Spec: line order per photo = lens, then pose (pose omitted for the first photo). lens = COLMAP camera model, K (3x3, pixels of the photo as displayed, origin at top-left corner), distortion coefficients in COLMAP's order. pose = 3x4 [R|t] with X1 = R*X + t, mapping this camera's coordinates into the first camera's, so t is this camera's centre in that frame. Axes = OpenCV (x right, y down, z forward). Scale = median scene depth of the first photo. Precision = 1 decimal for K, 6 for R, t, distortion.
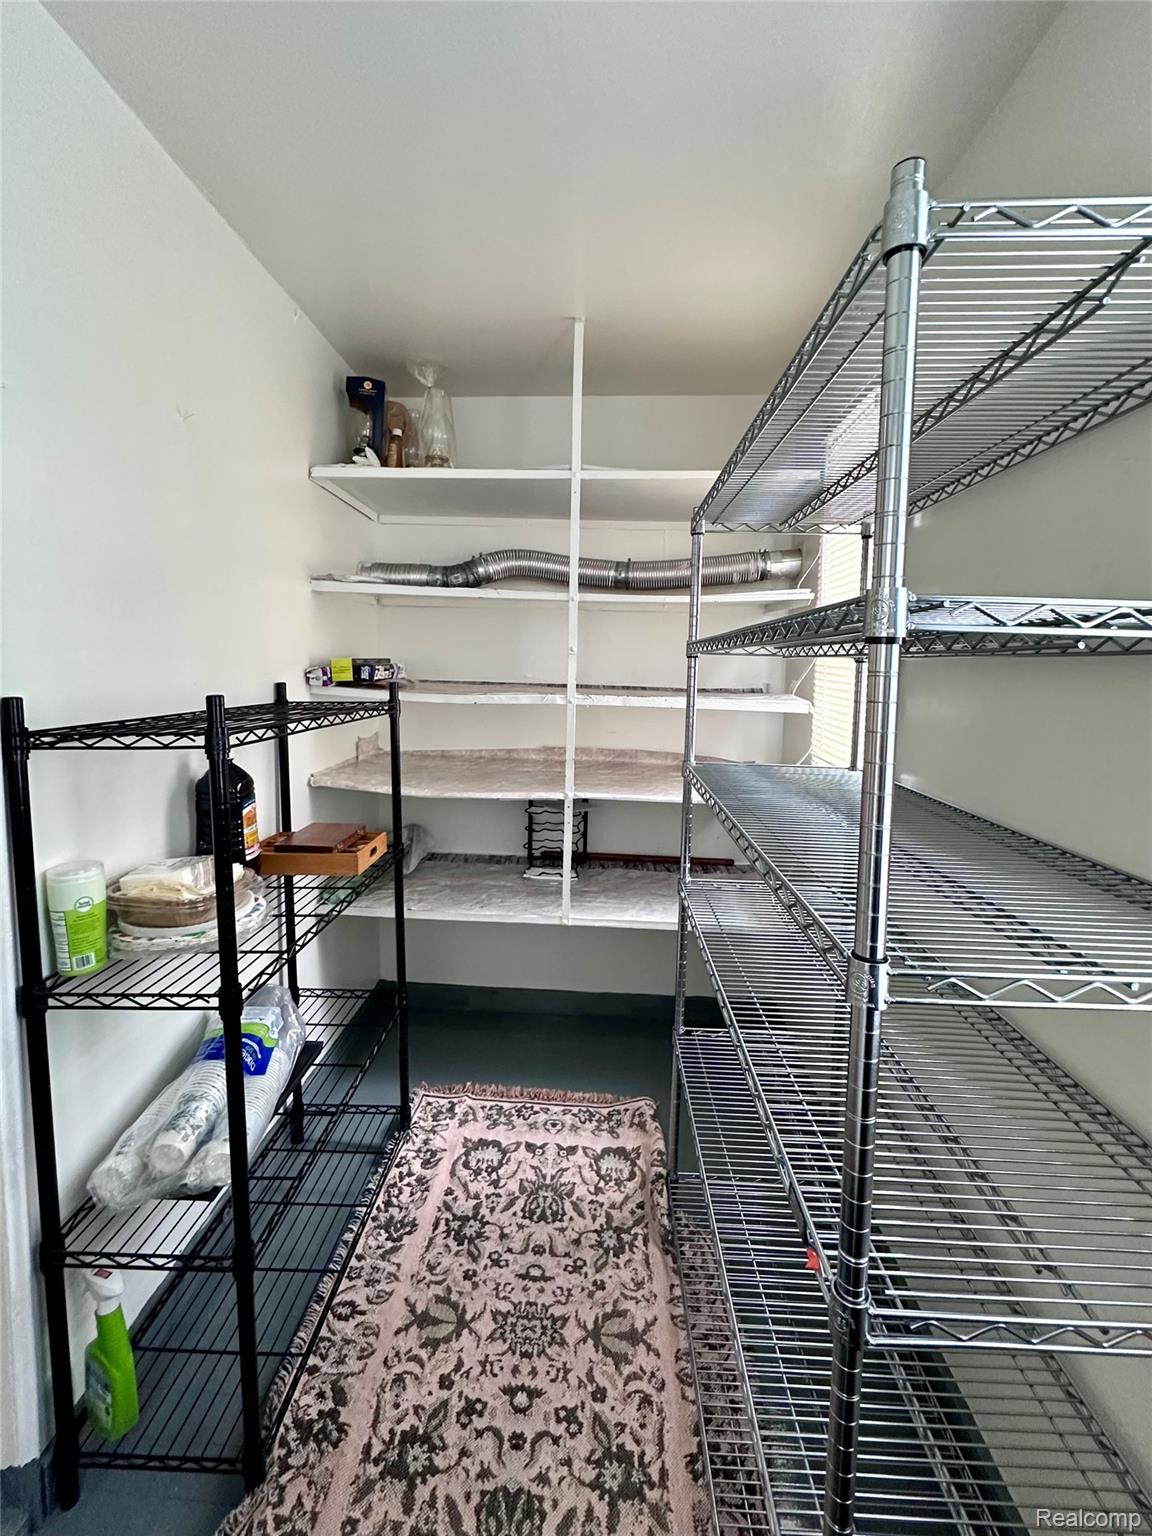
lens RADIAL K [[688.8, 0, 572.6], [0, 688.8, 723.0], [0, 0, 1]] dist [-0.000414, 0.000011]
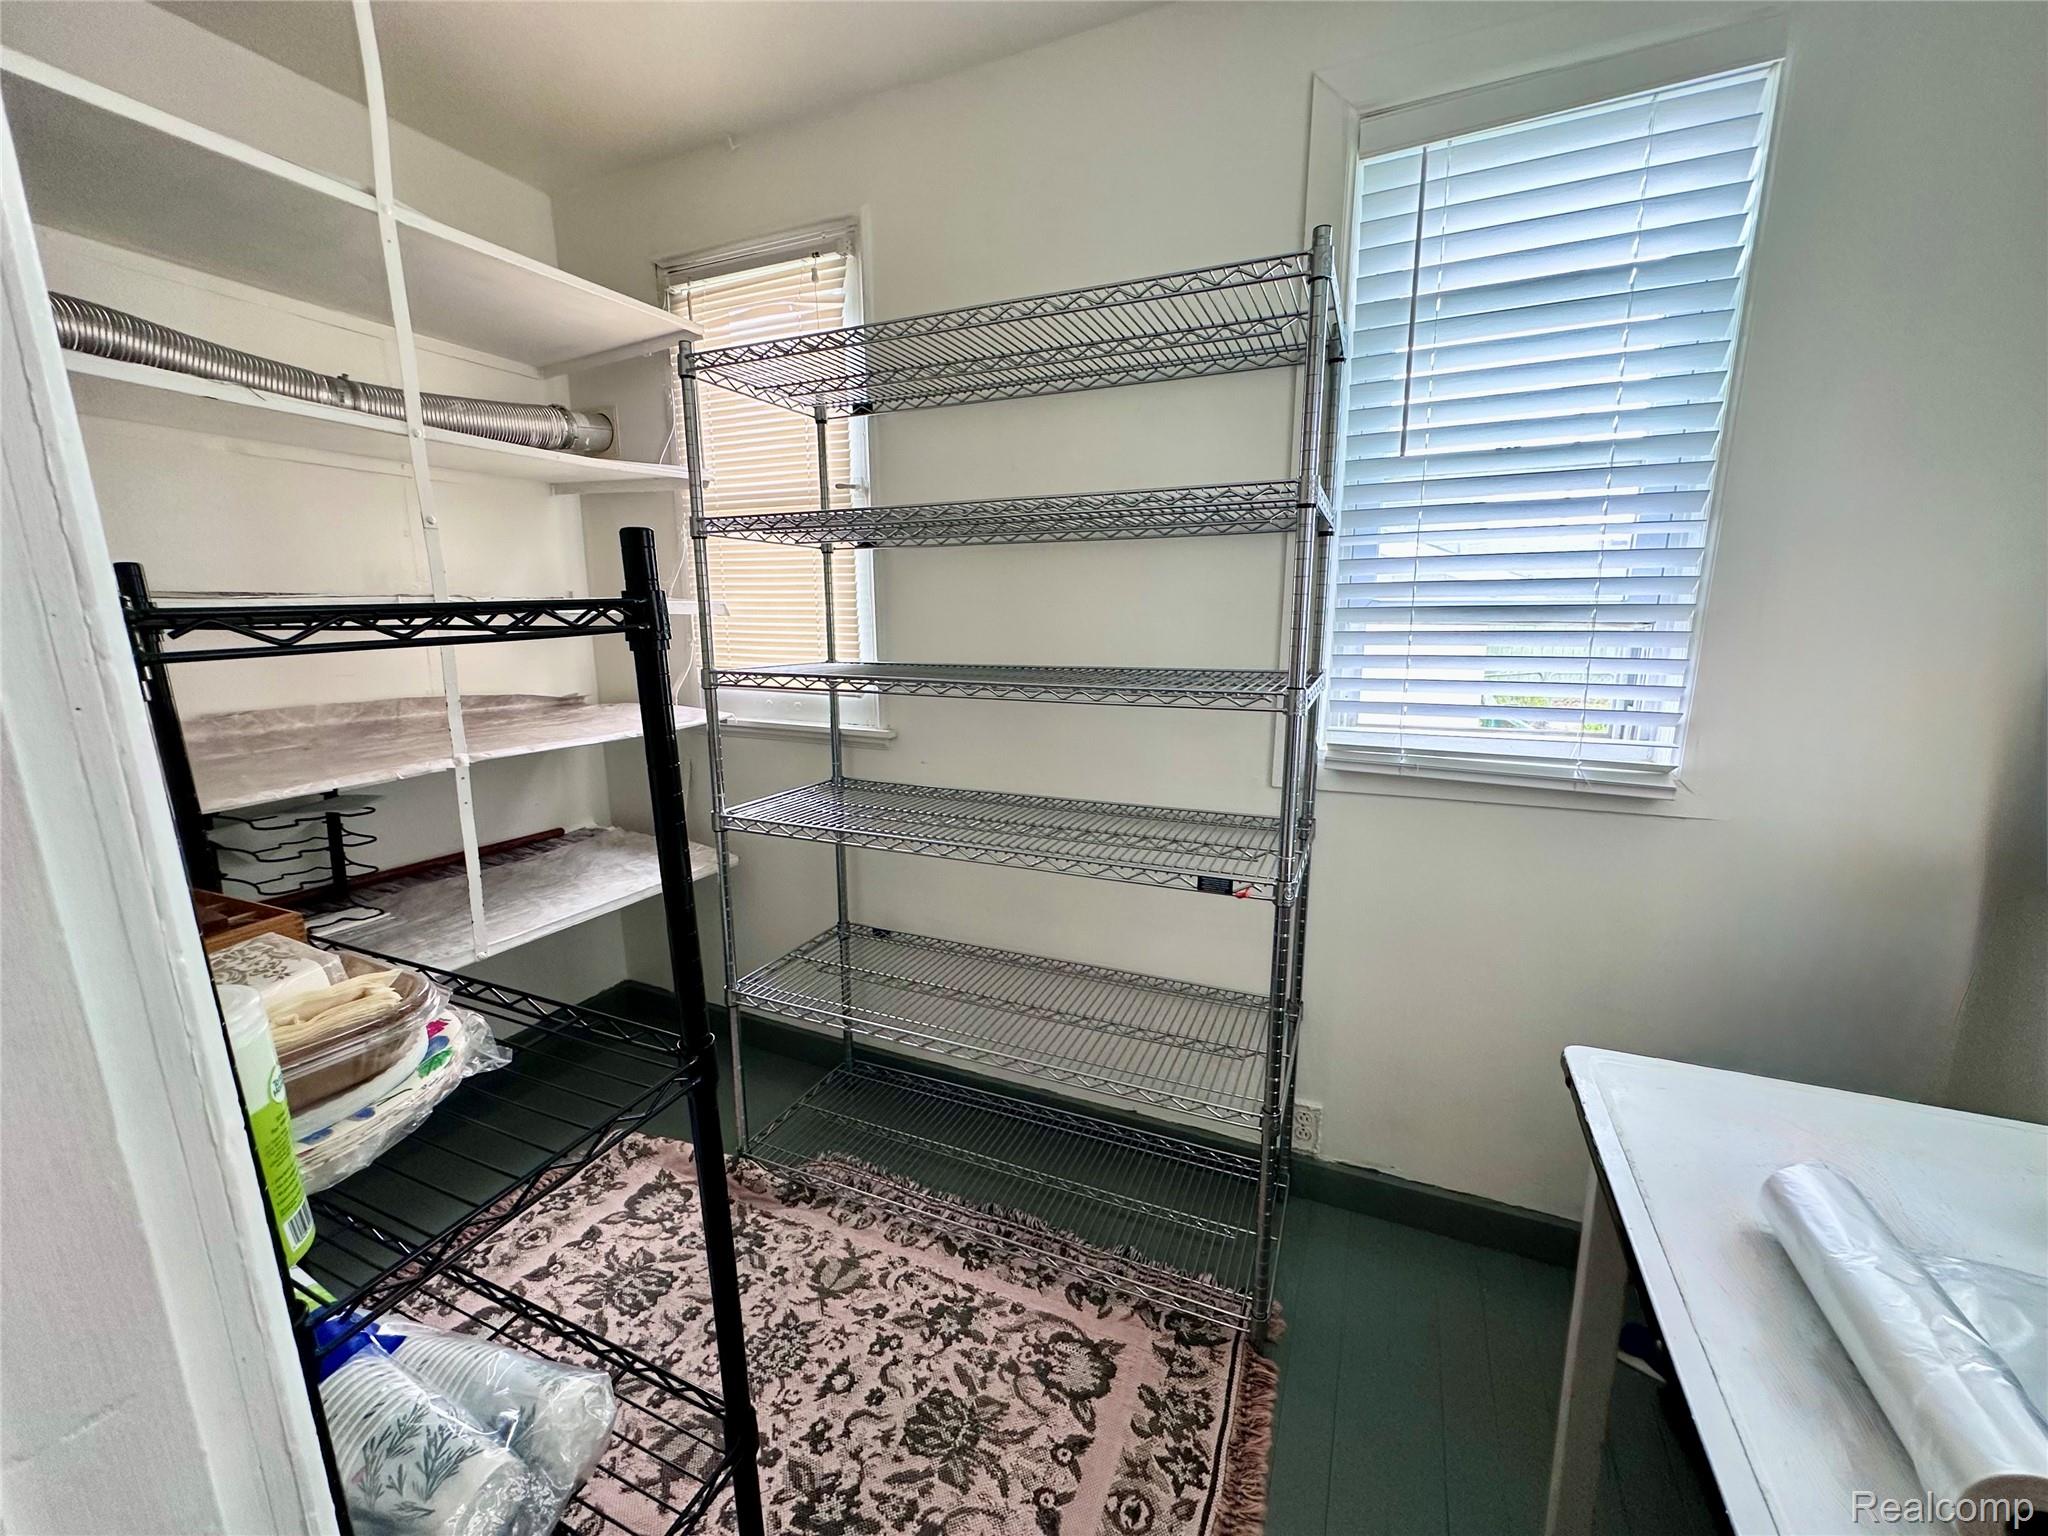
lens RADIAL K [[823.3, 0, 1020.3], [0, 823.3, 774.8], [0, 0, 1]] dist [0.007556, 0.000031]
pose [[0.368808, -0.206689, 0.906234, -0.773585], [0.093111, 0.978275, 0.185227, 0.038252], [-0.924830, 0.016067, 0.380040, 0.356733]]
